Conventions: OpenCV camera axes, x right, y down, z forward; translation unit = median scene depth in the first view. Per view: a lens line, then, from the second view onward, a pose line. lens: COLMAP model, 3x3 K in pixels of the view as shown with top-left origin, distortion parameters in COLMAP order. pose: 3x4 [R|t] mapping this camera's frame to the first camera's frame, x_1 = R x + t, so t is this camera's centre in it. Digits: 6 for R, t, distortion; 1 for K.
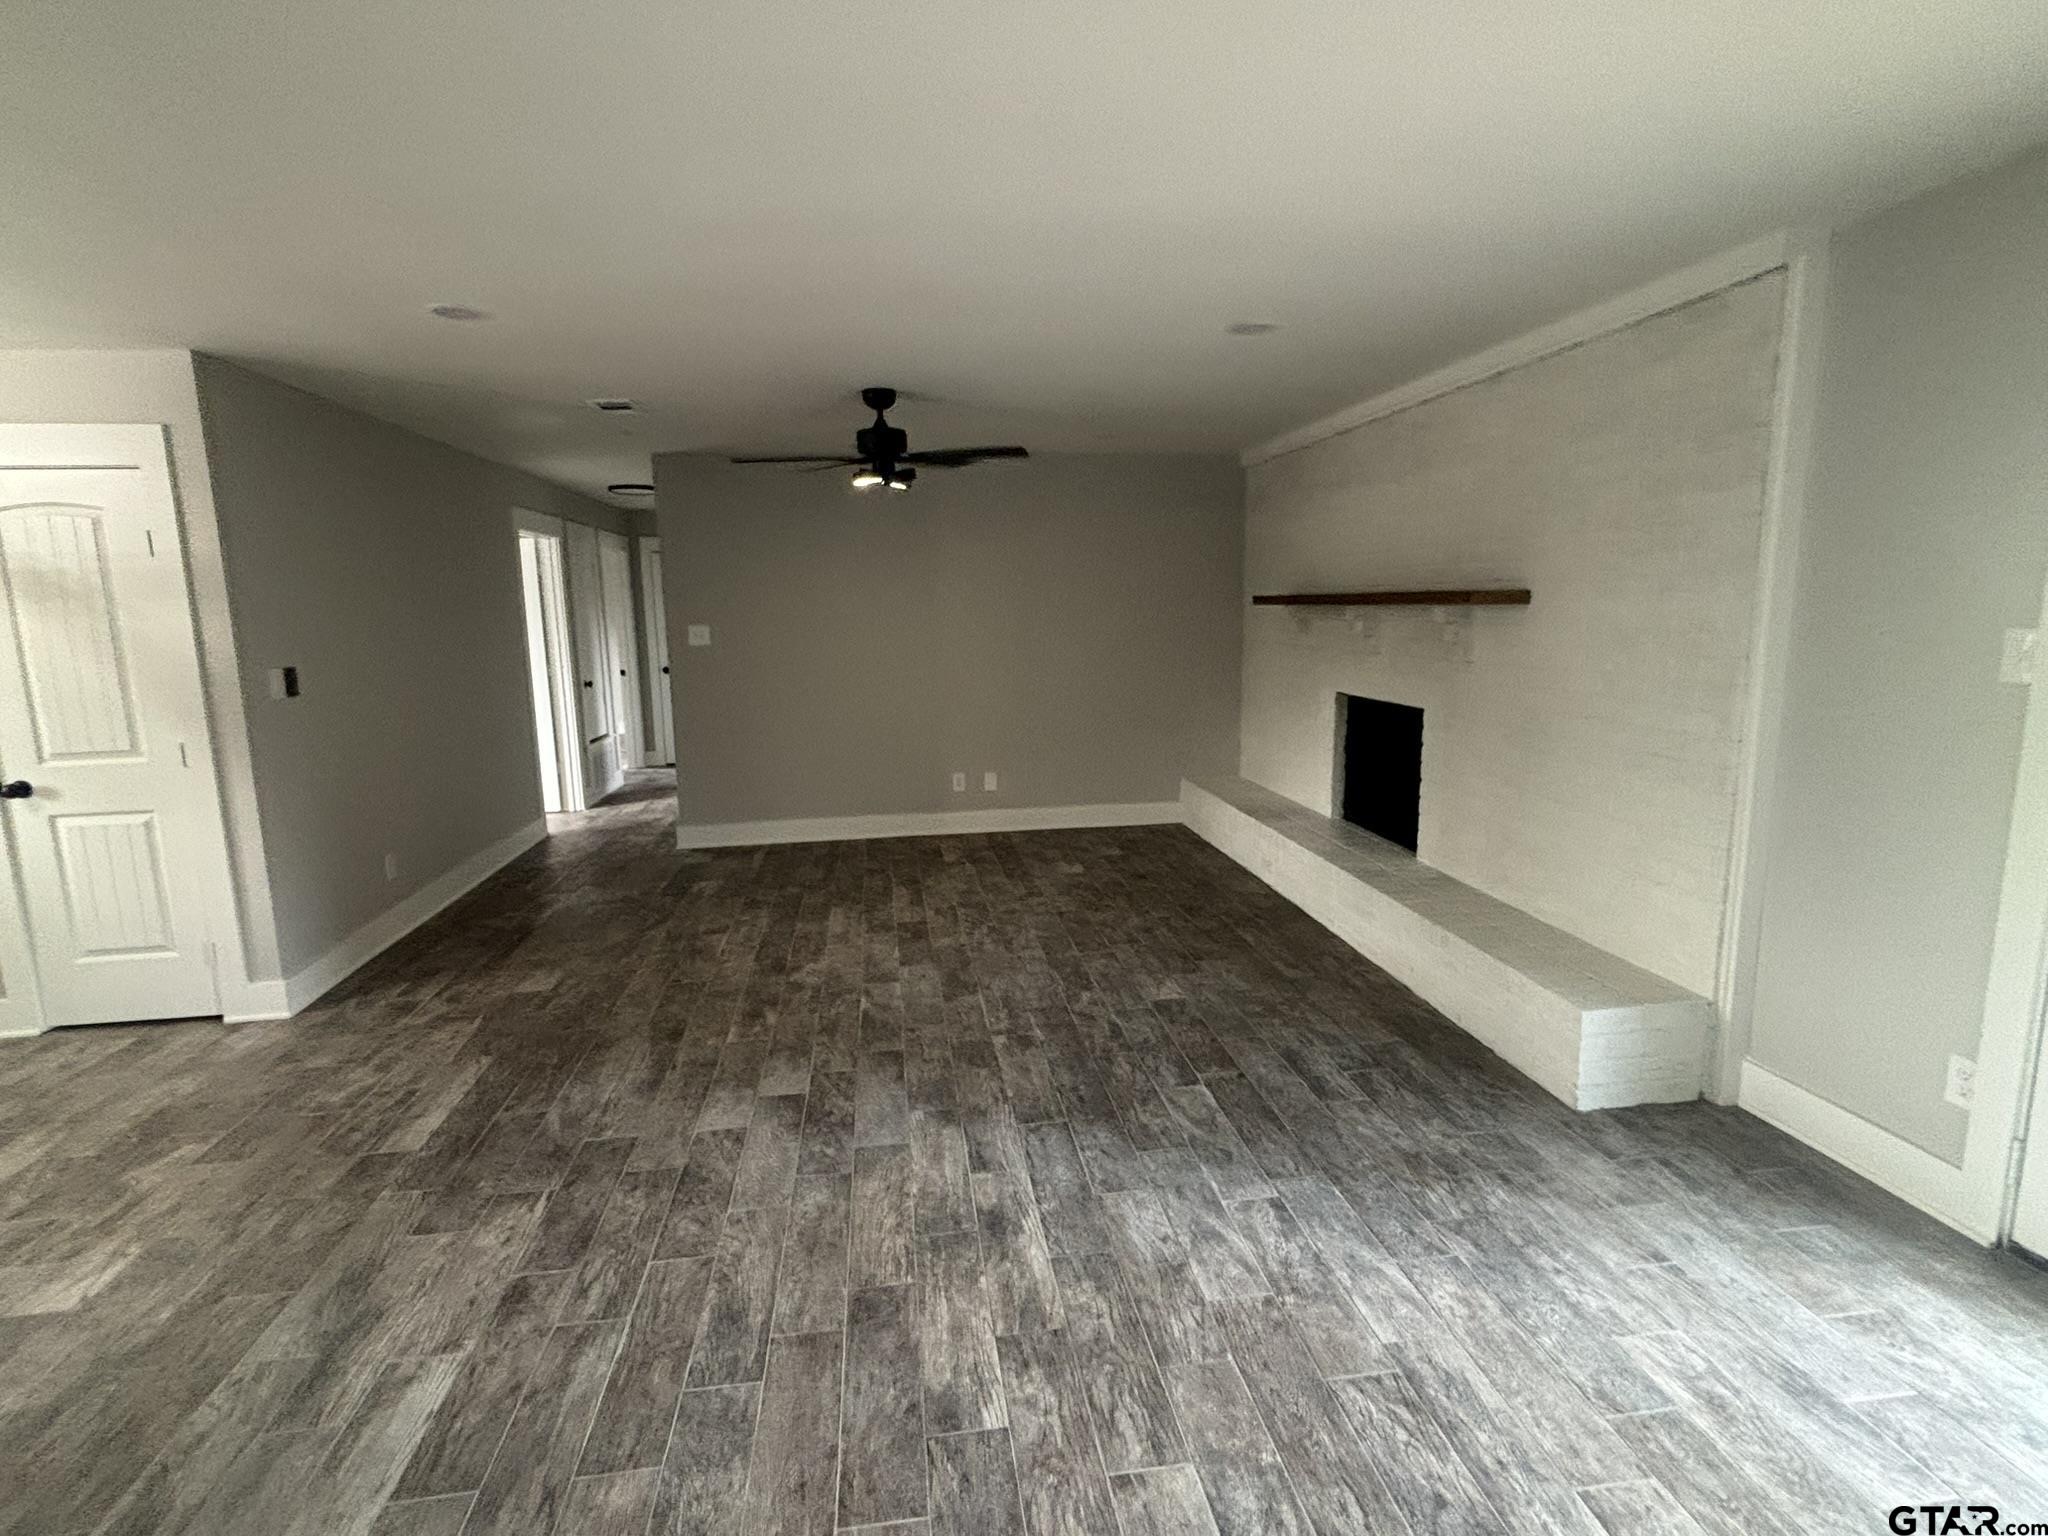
lens RADIAL K [[1016.2, 0, 1017.4], [0, 1016.2, 754.6], [0, 0, 1]] dist [0.009167, -0.002085]
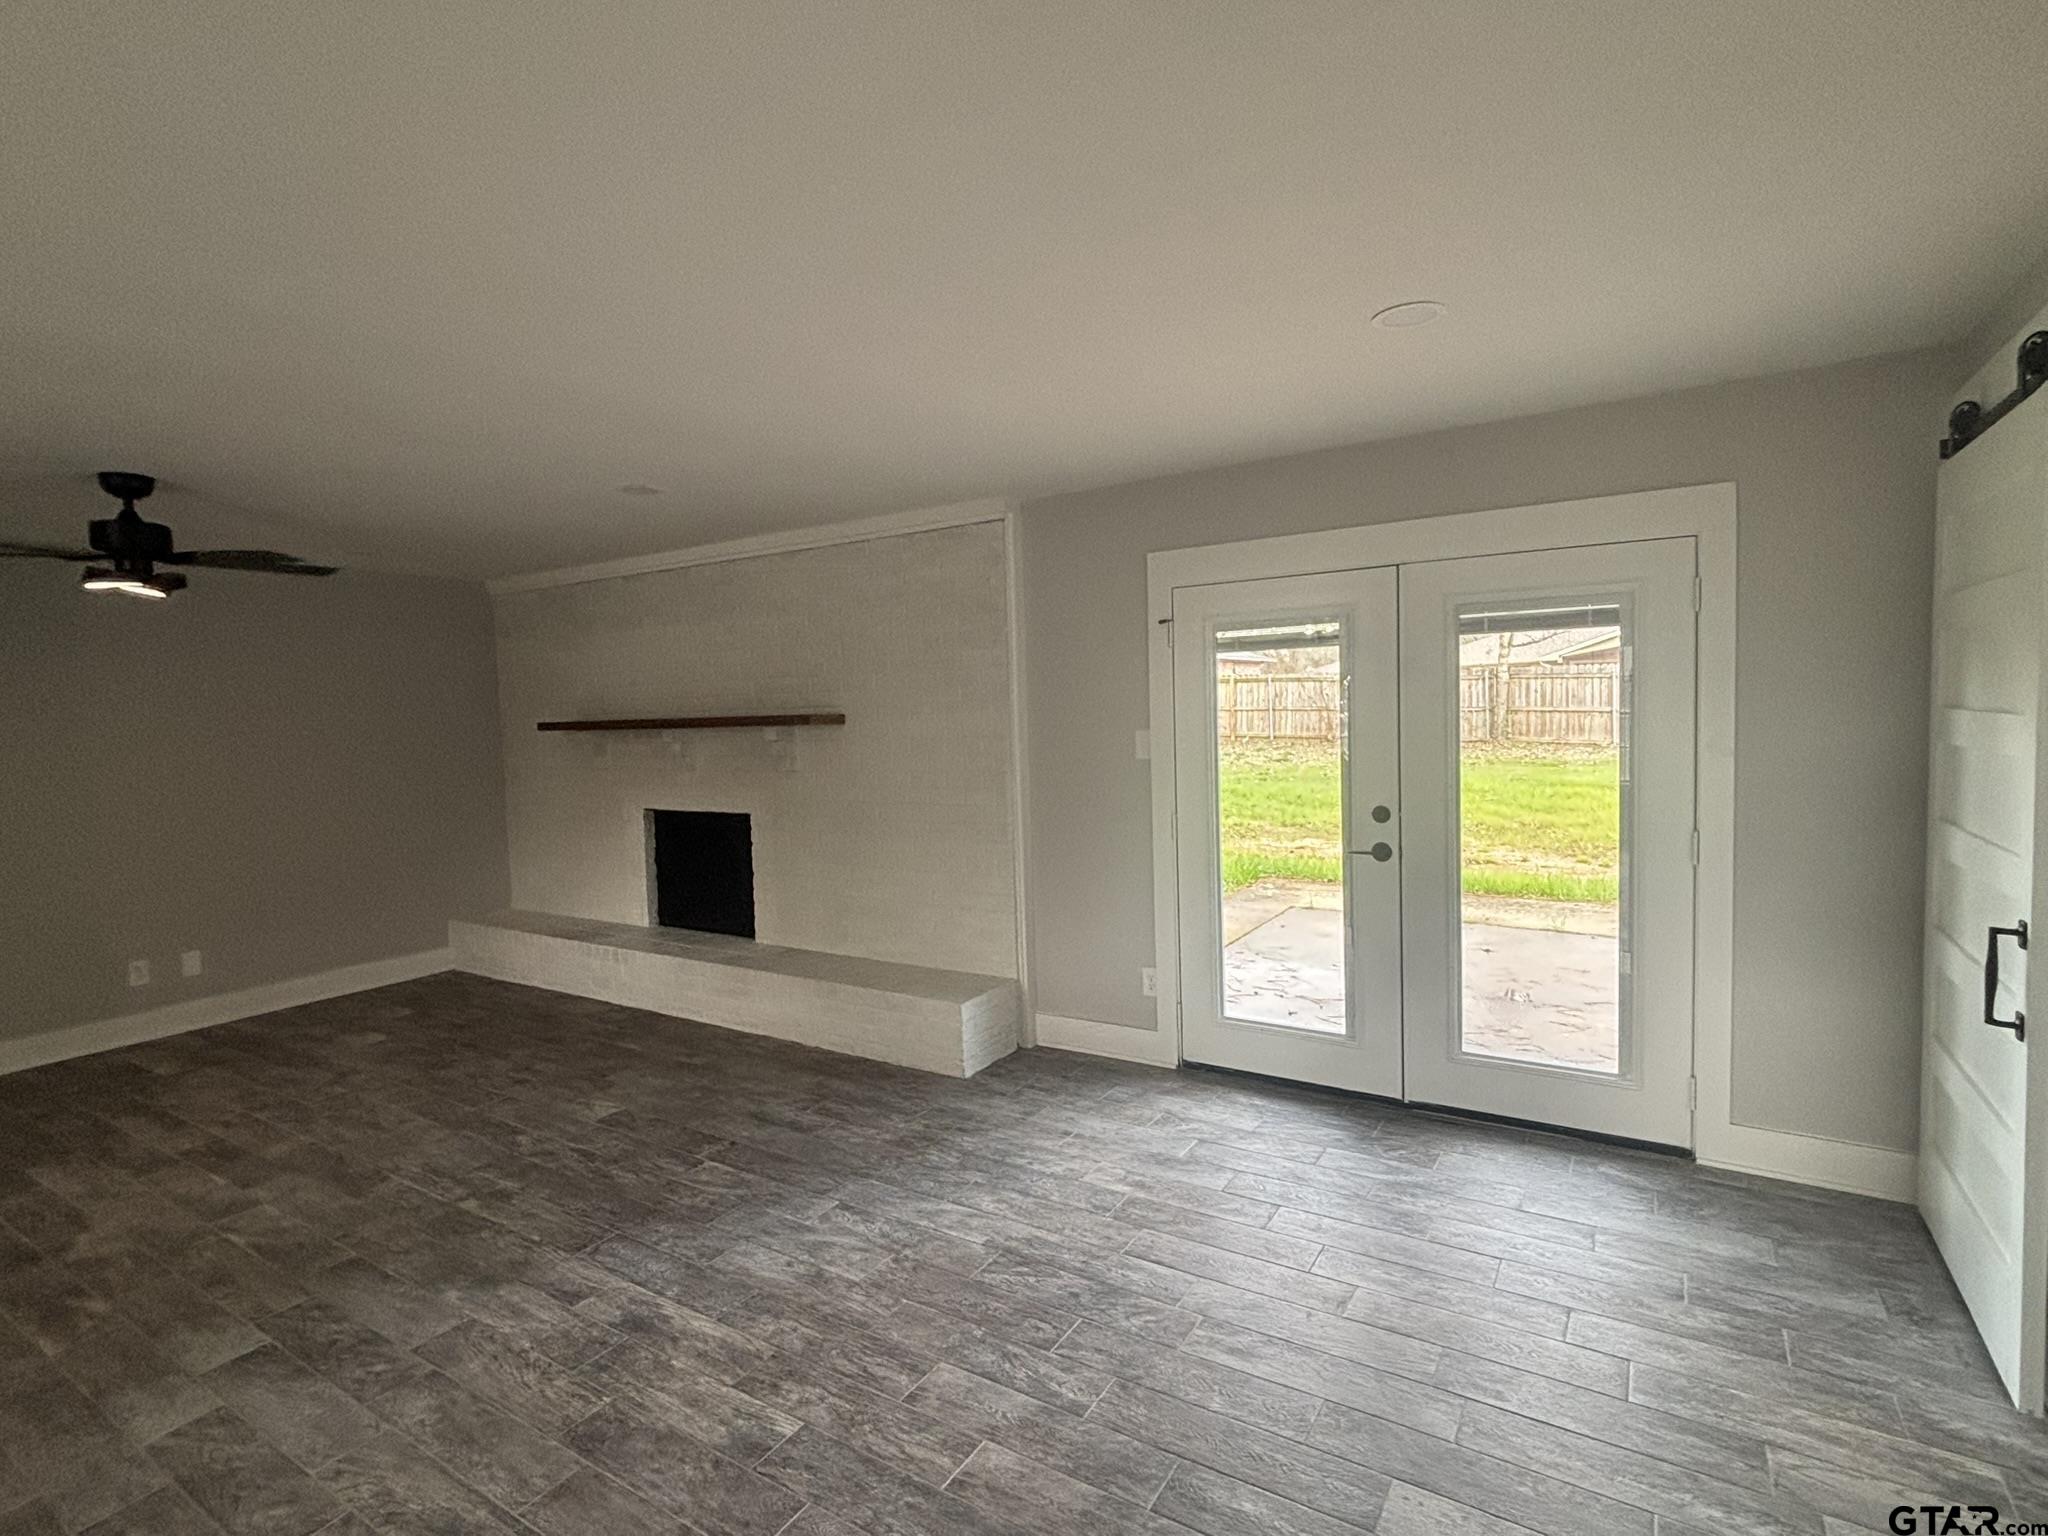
lens RADIAL K [[1016.2, 0, 1024.8], [0, 1016.2, 762.6], [0, 0, 1]] dist [0.009167, -0.002085]
pose [[0.649020, -0.046047, 0.759376, -0.394255], [0.135995, 0.989111, -0.056254, 0.008237], [-0.748517, 0.139782, 0.648215, -0.025036]]
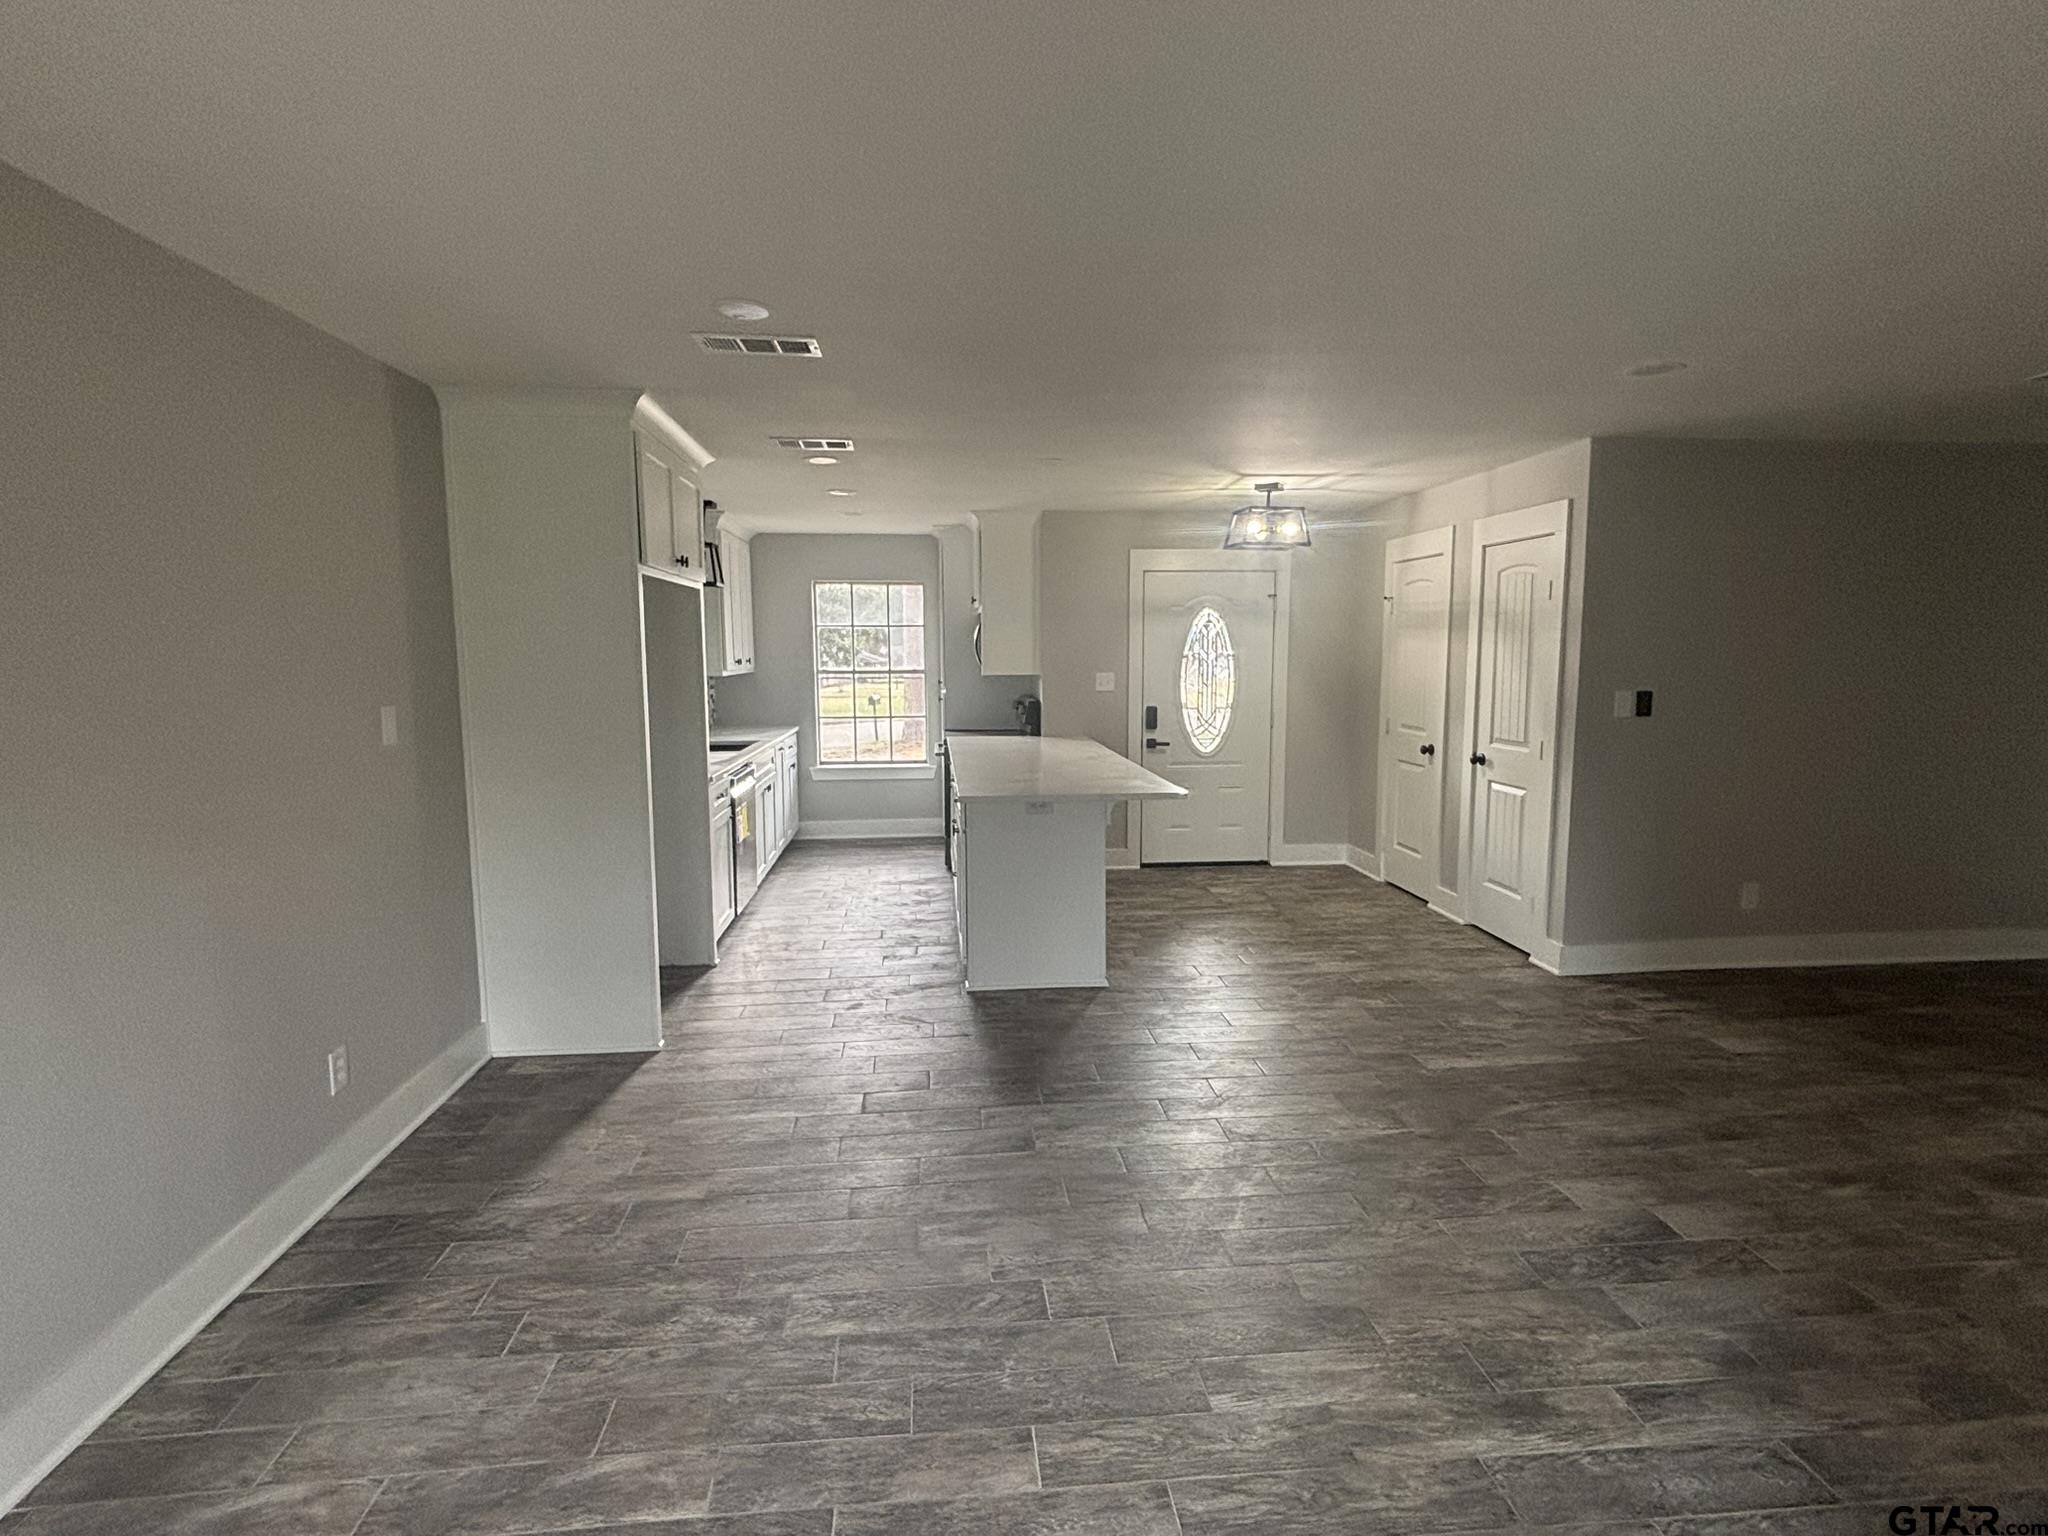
lens RADIAL K [[1016.2, 0, 1015.2], [0, 1016.2, 760.6], [0, 0, 1]] dist [0.009167, -0.002085]
pose [[-0.045654, 0.137679, -0.989424, 0.558209], [-0.147365, 0.978692, 0.142985, -0.082257], [0.988028, 0.152334, -0.024393, 0.406271]]
